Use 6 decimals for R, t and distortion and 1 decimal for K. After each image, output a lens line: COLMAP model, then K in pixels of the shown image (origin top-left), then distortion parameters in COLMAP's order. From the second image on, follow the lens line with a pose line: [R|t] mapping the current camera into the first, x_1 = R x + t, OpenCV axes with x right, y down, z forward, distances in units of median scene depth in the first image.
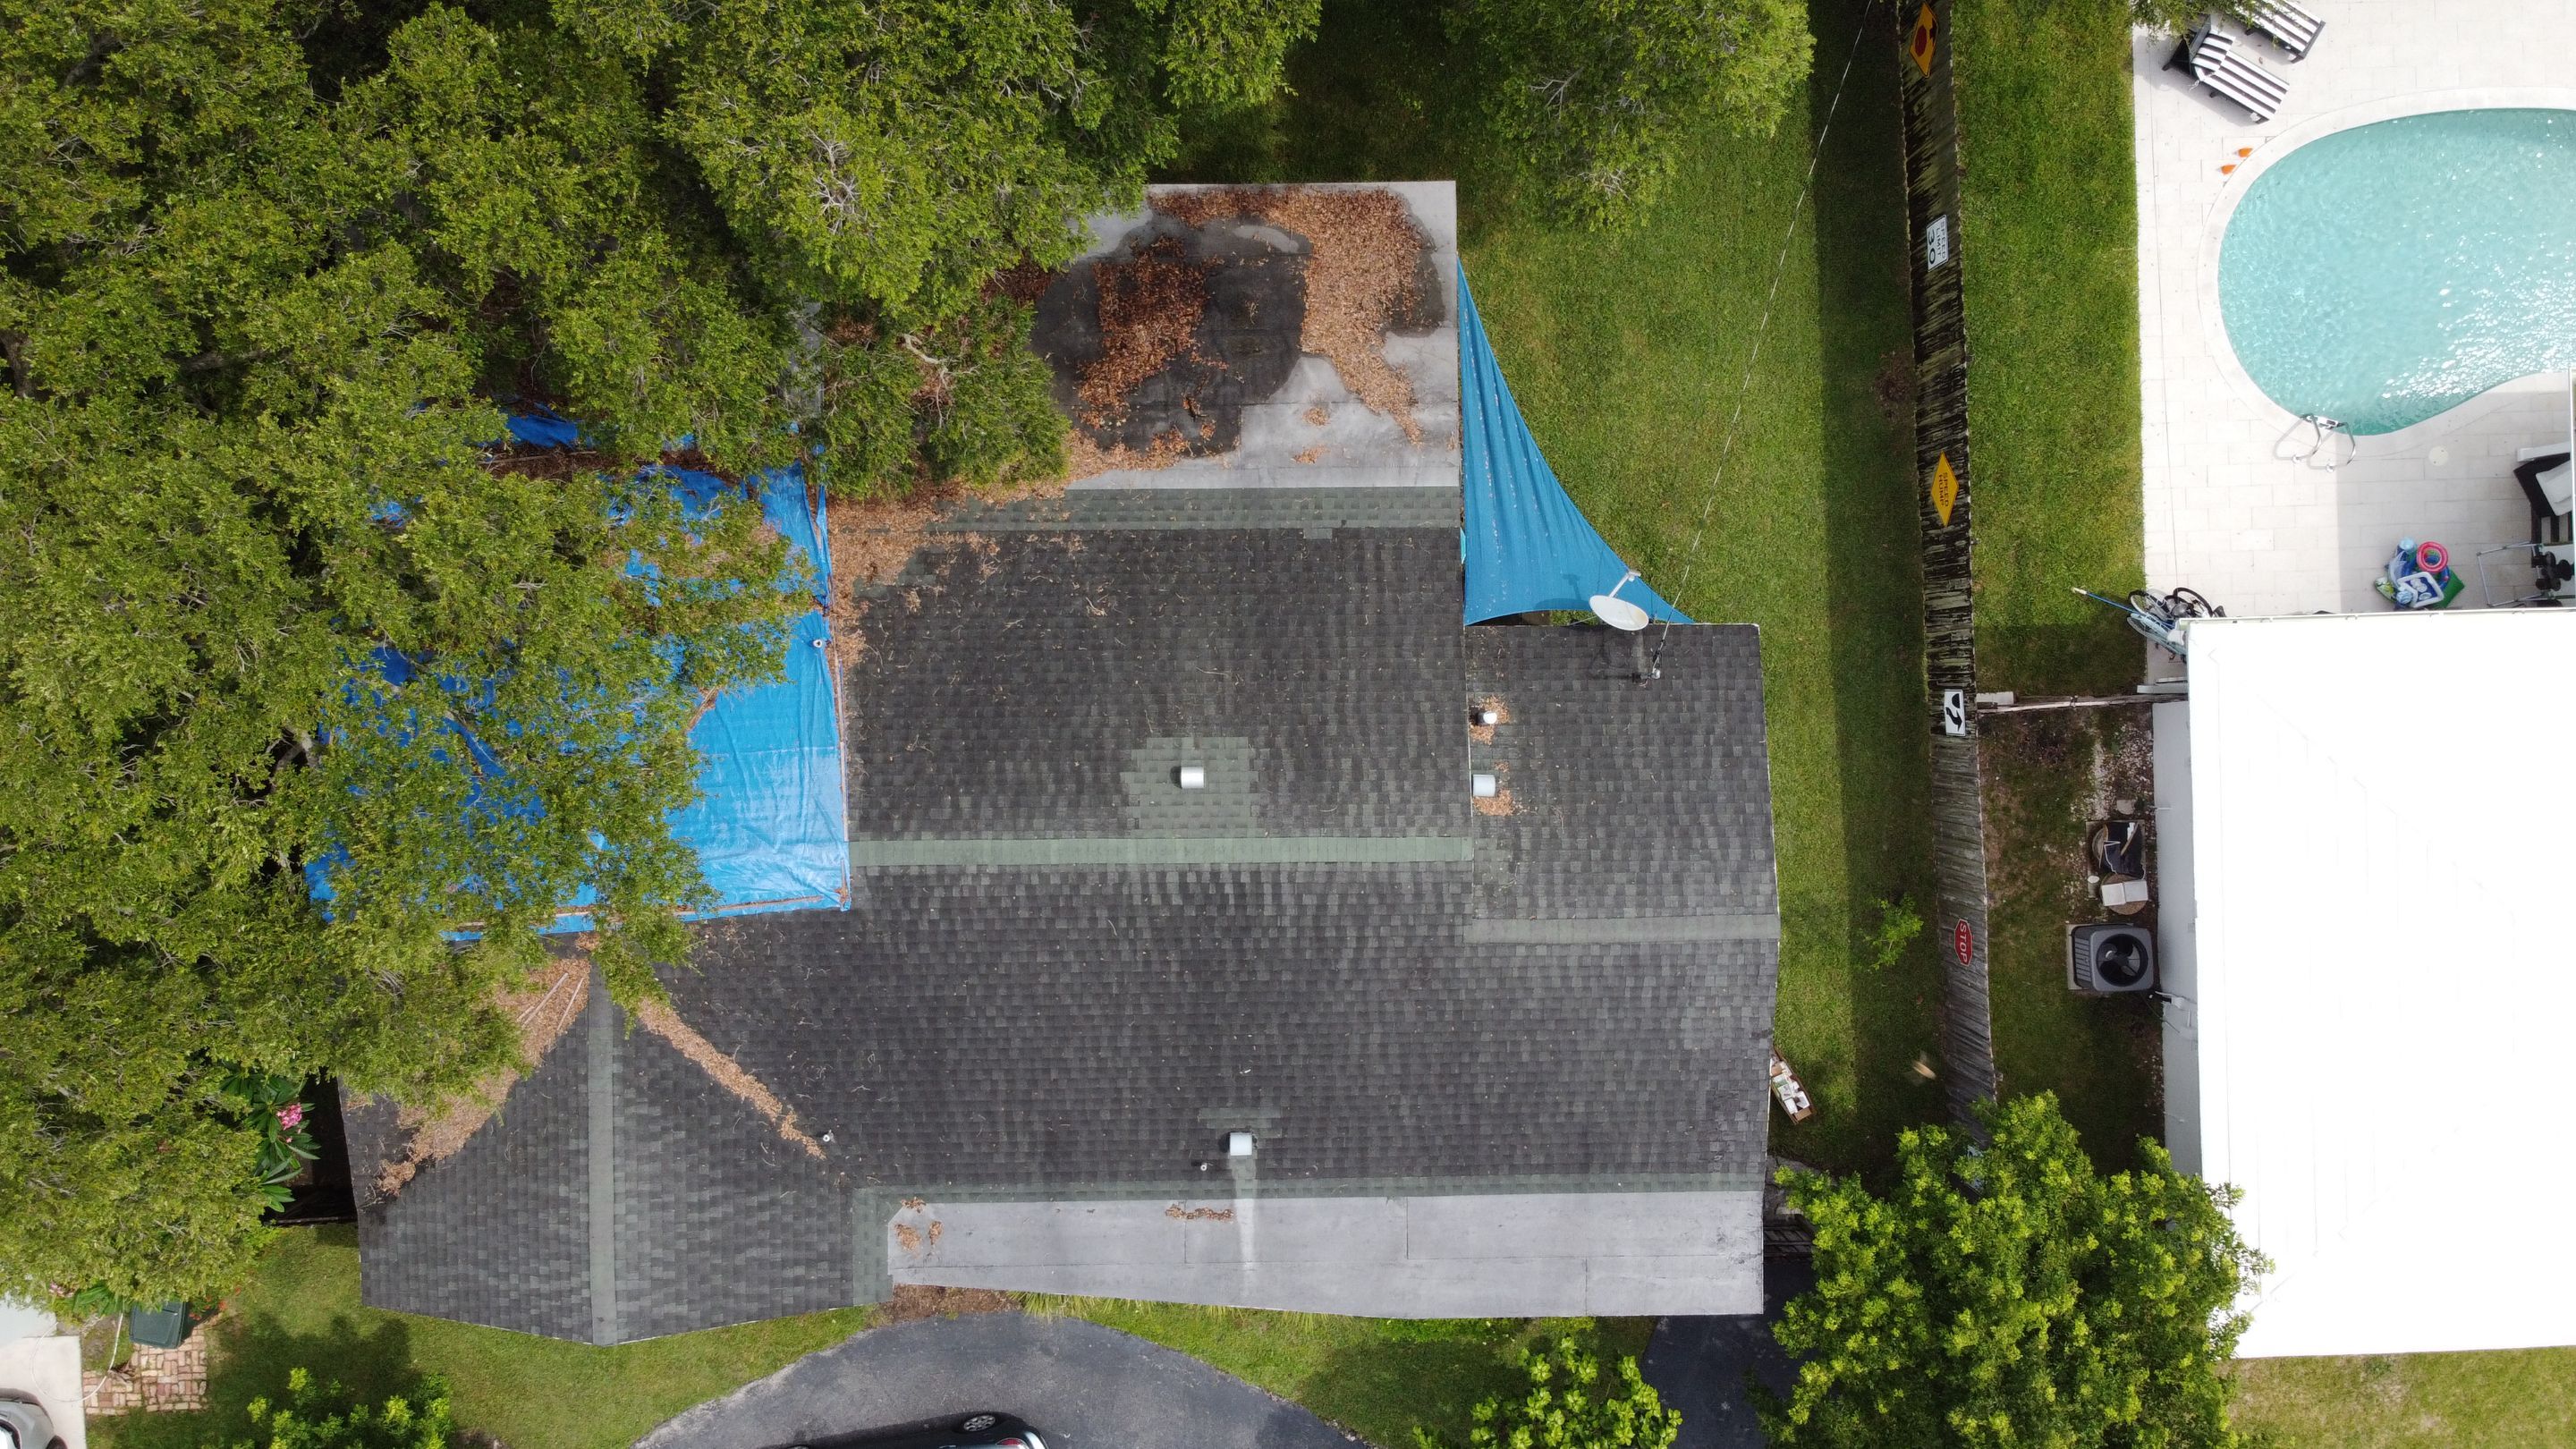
lens RADIAL K [[1951.0, 0, 1285.7], [0, 1951.0, 716.0], [0, 0, 1]] dist [-0.000248, -0.005782]
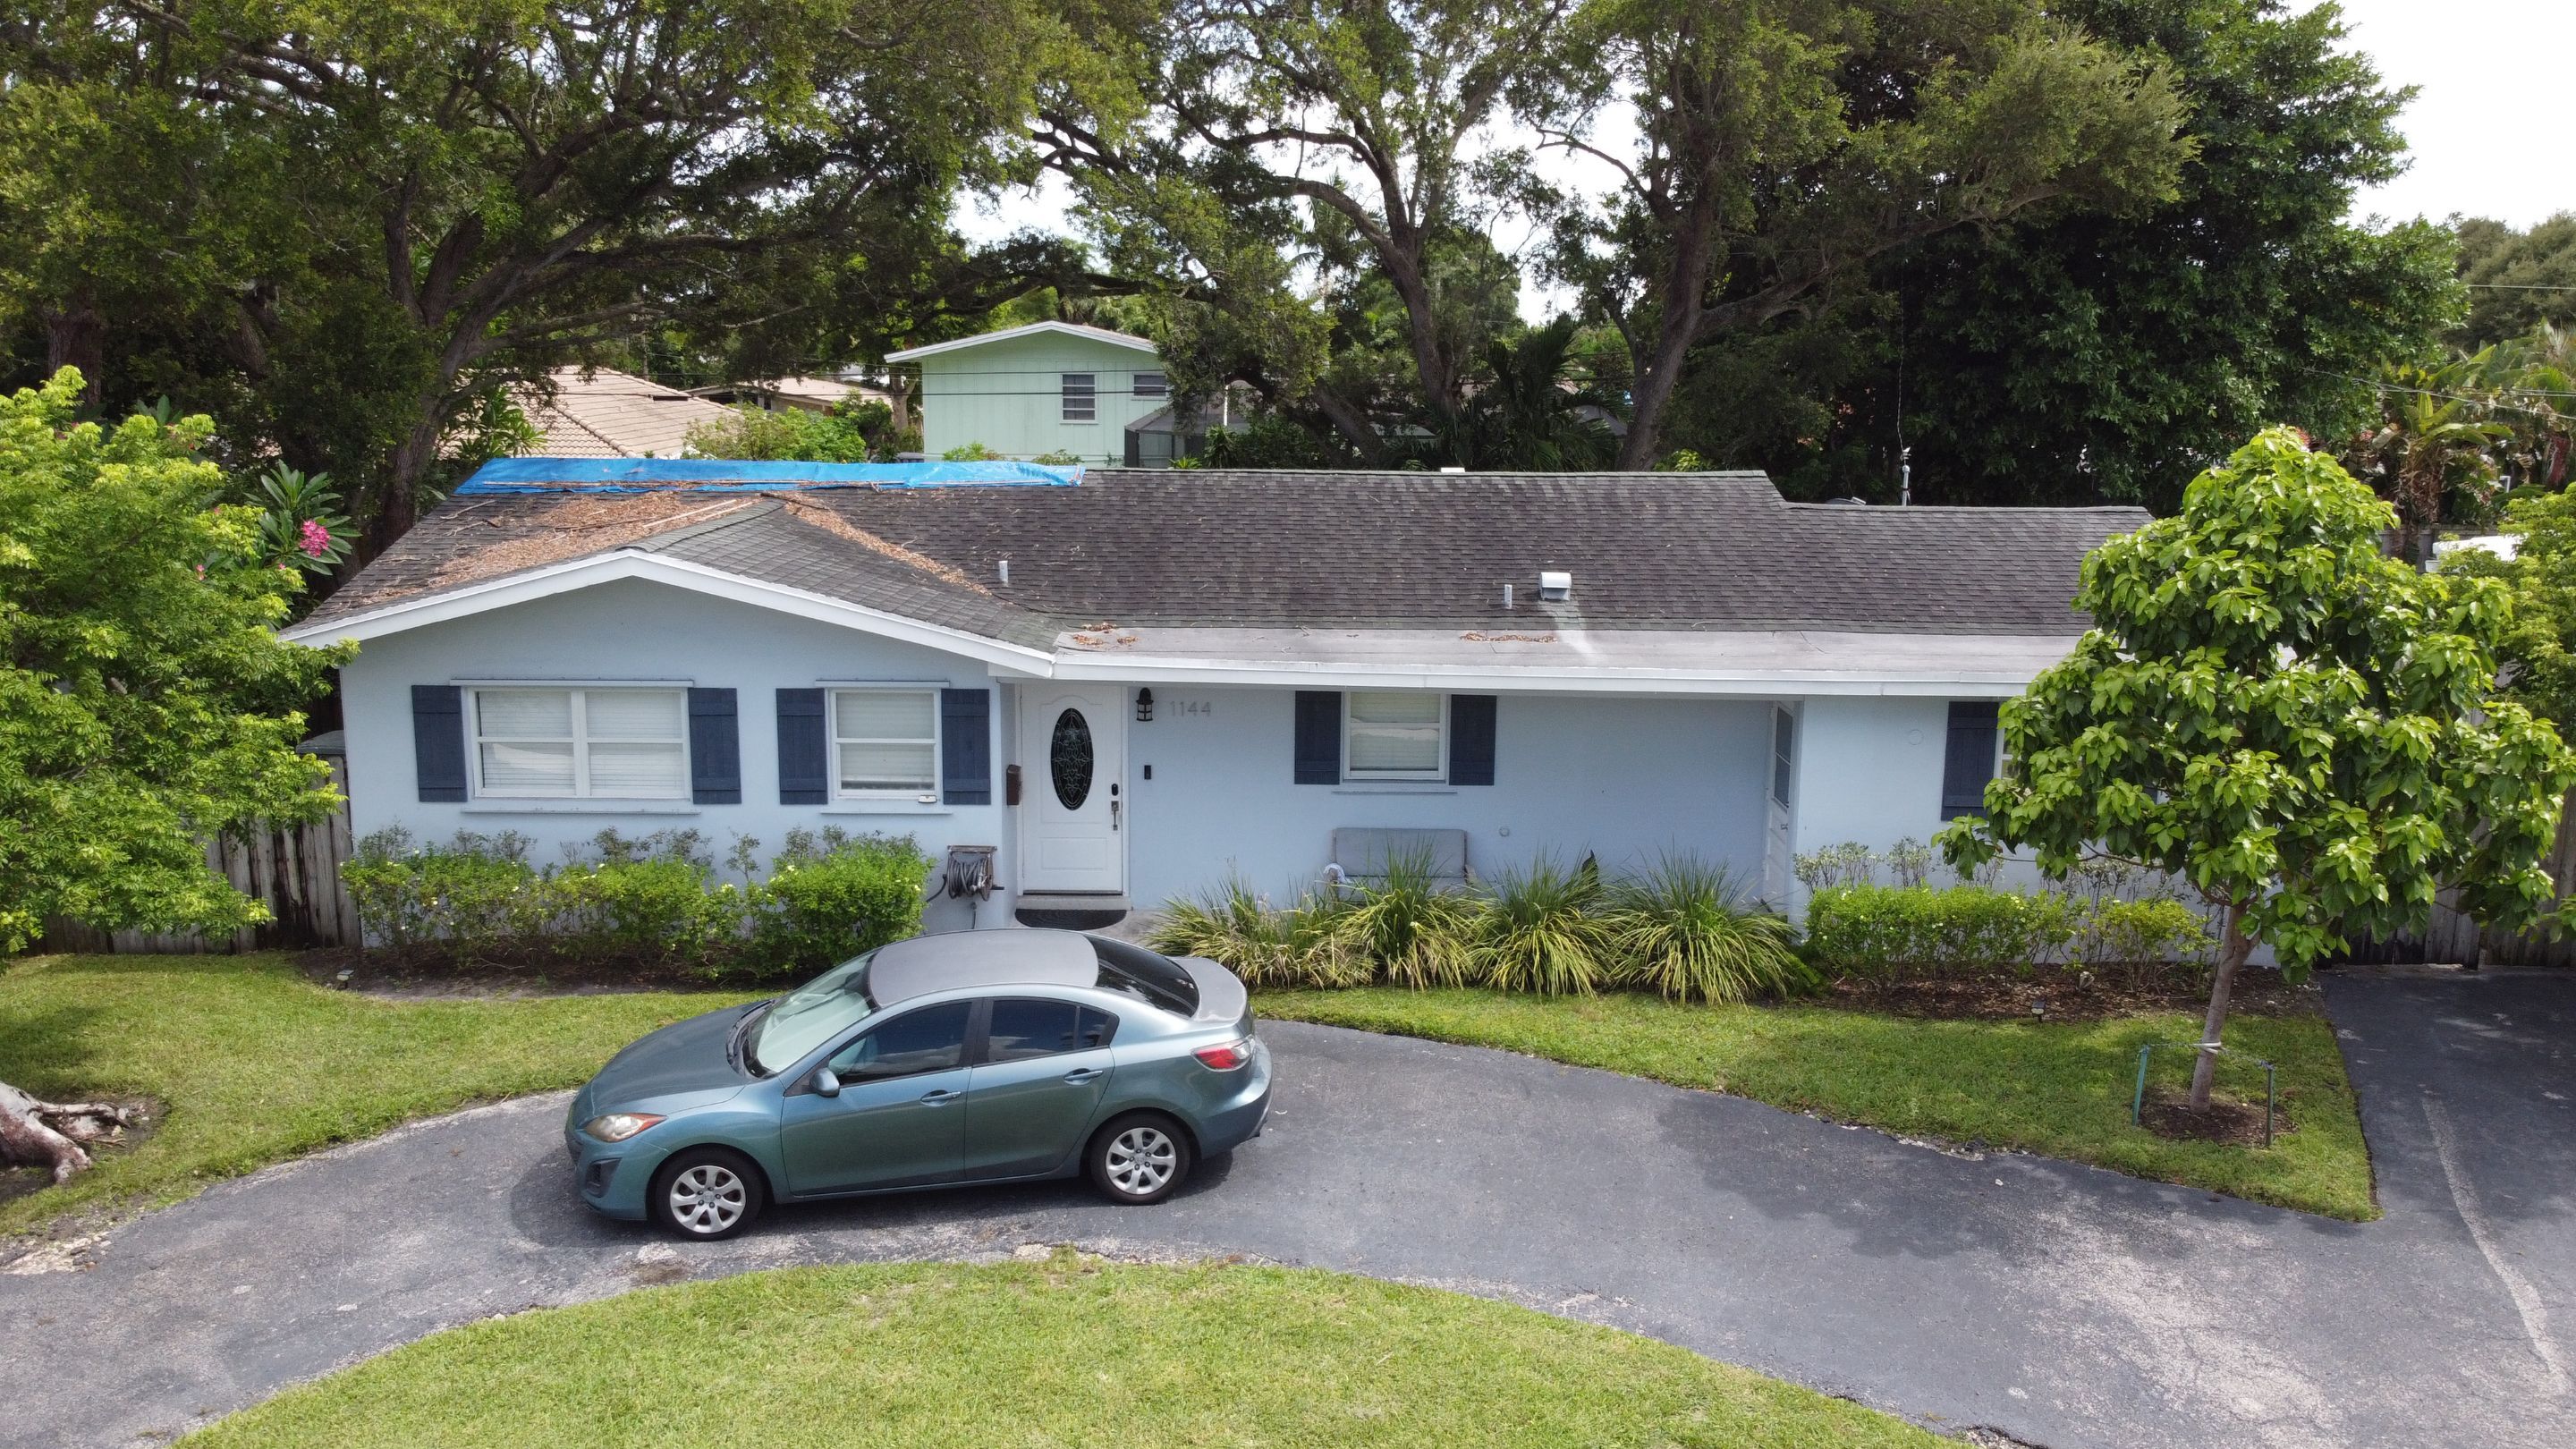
lens RADIAL K [[1951.0, 0, 1285.7], [0, 1951.0, 716.0], [0, 0, 1]] dist [-0.000248, -0.005782]
pose [[0.999975, -0.006991, -0.001418, -0.125415], [-0.000311, 0.155865, -0.987778, 0.965828], [0.007127, 0.987754, 0.155859, 0.937949]]
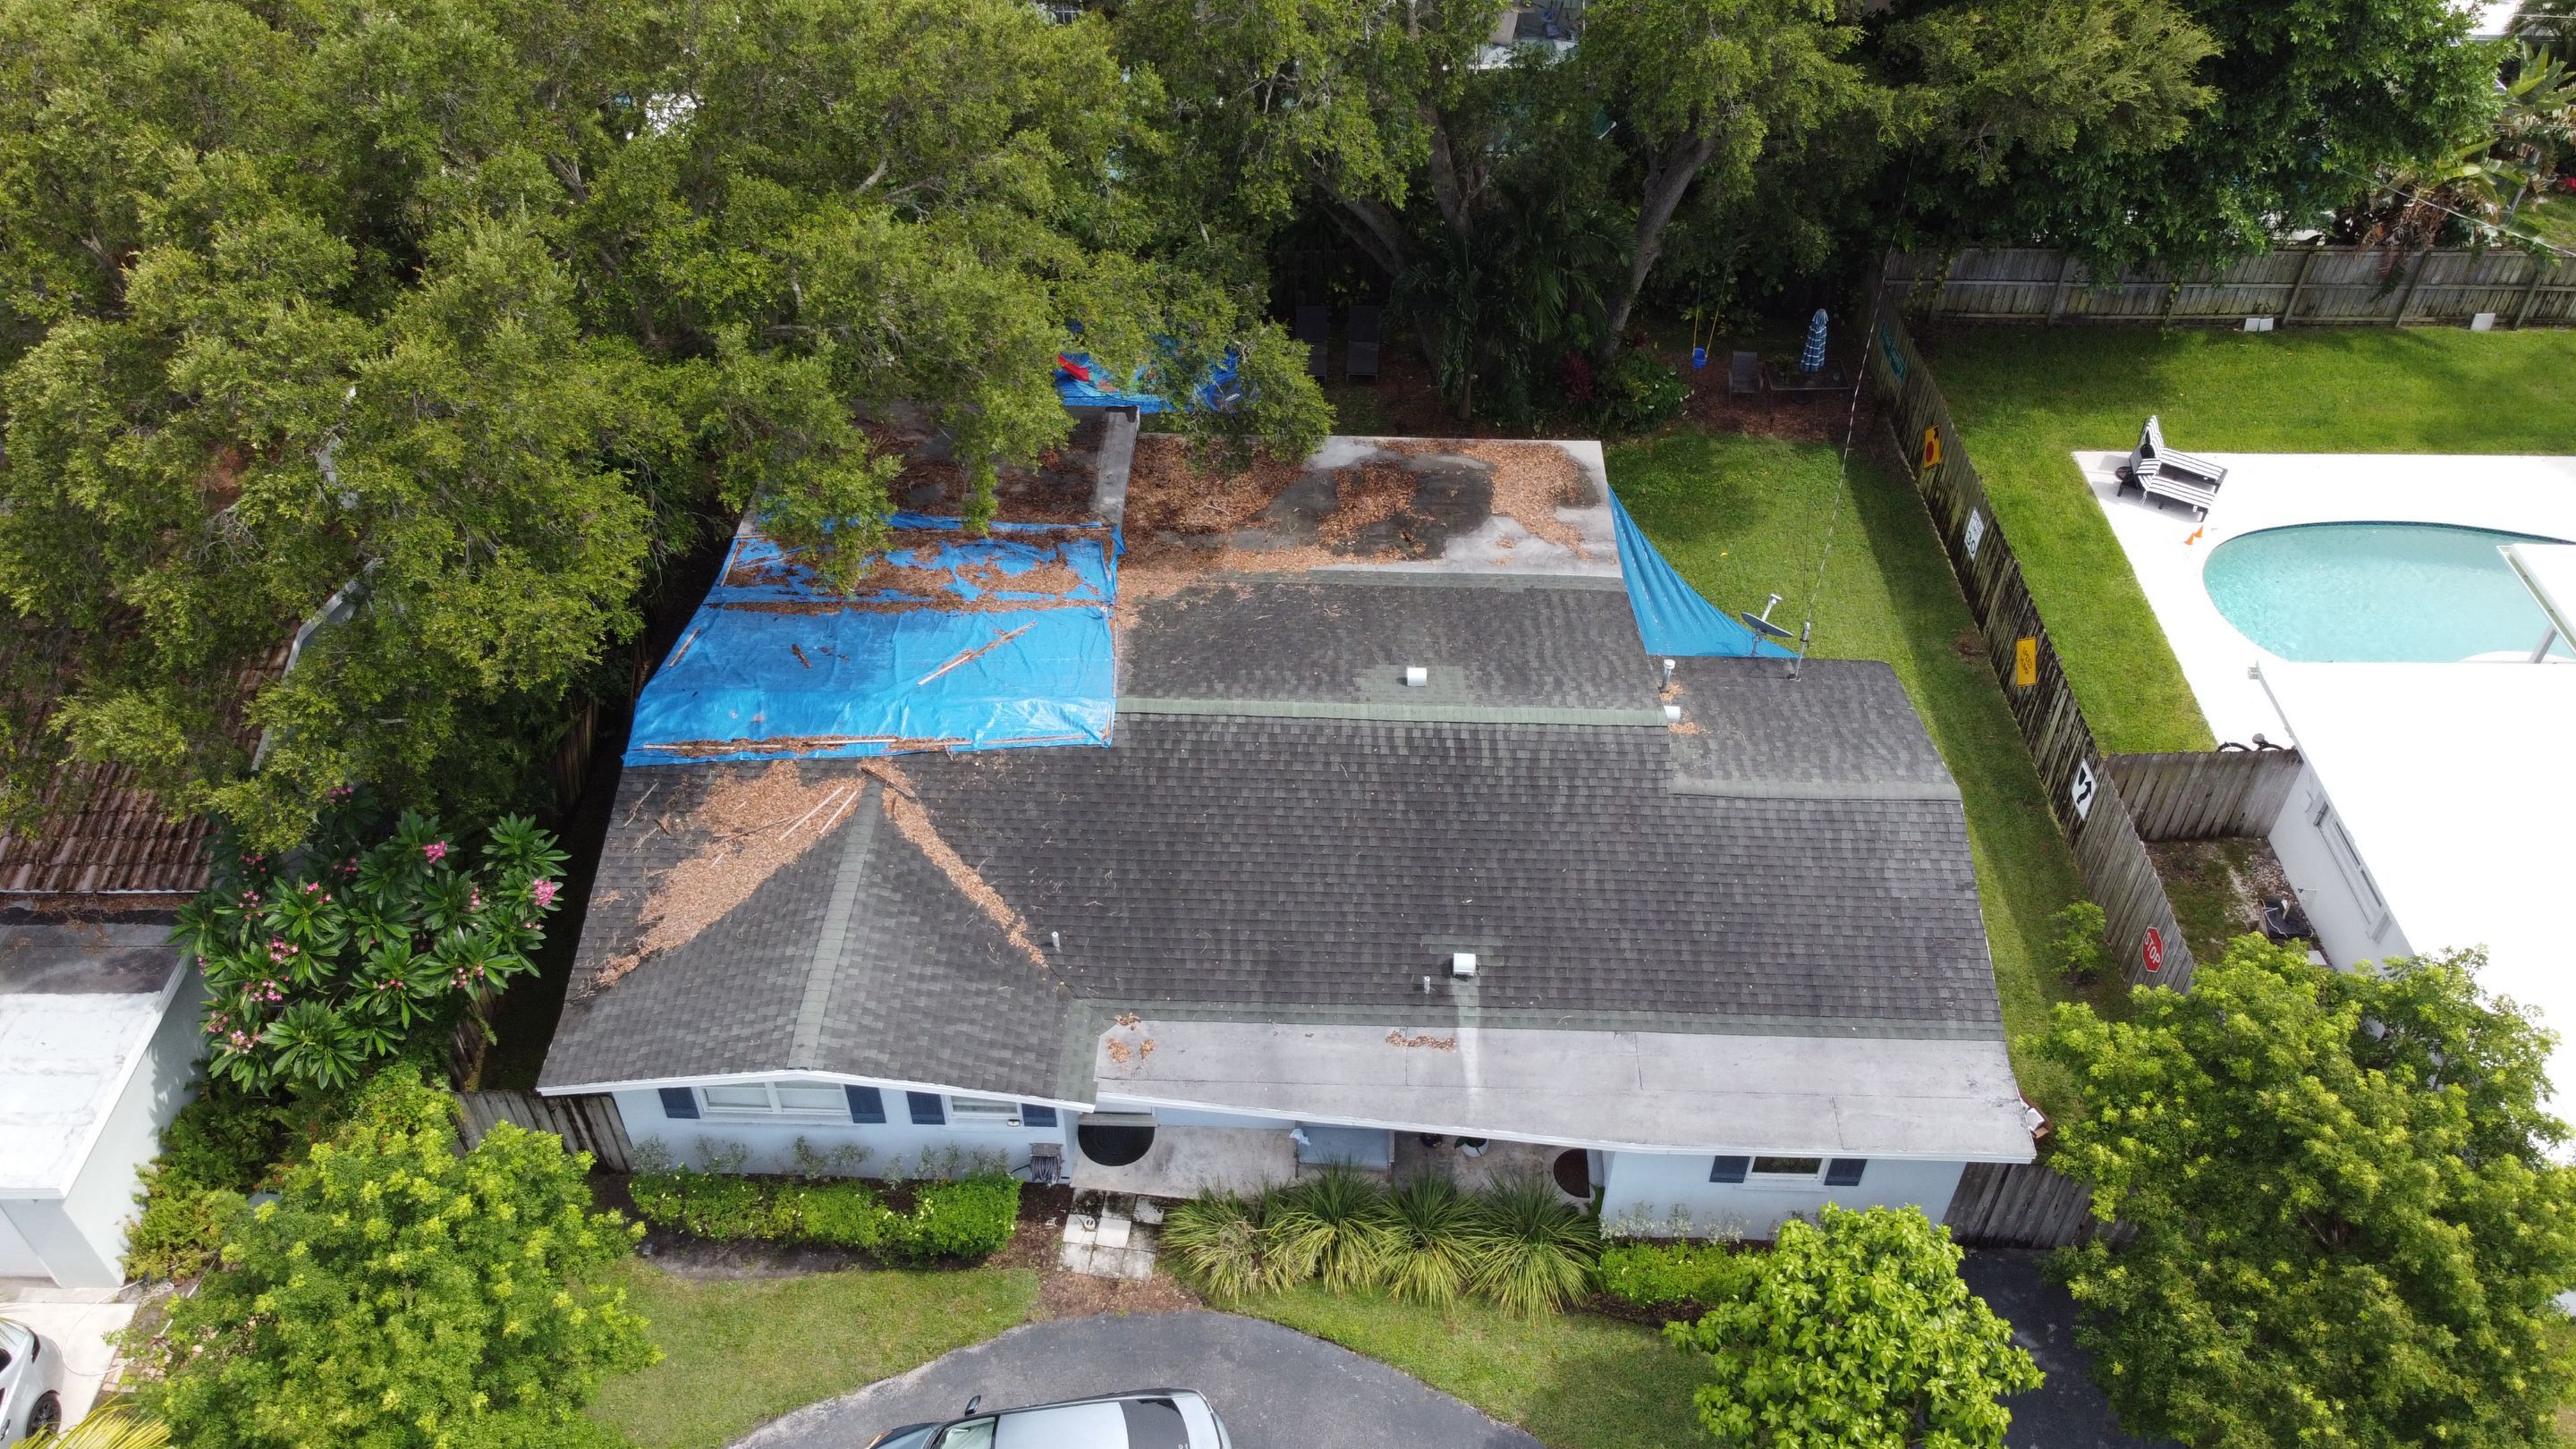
lens RADIAL K [[1951.0, 0, 1285.7], [0, 1951.0, 716.0], [0, 0, 1]] dist [-0.000248, -0.005782]
pose [[0.999252, 0.022152, -0.031701, -0.085840], [-0.038404, 0.664966, -0.745885, 0.889009], [0.004557, 0.746545, 0.665319, 0.241150]]
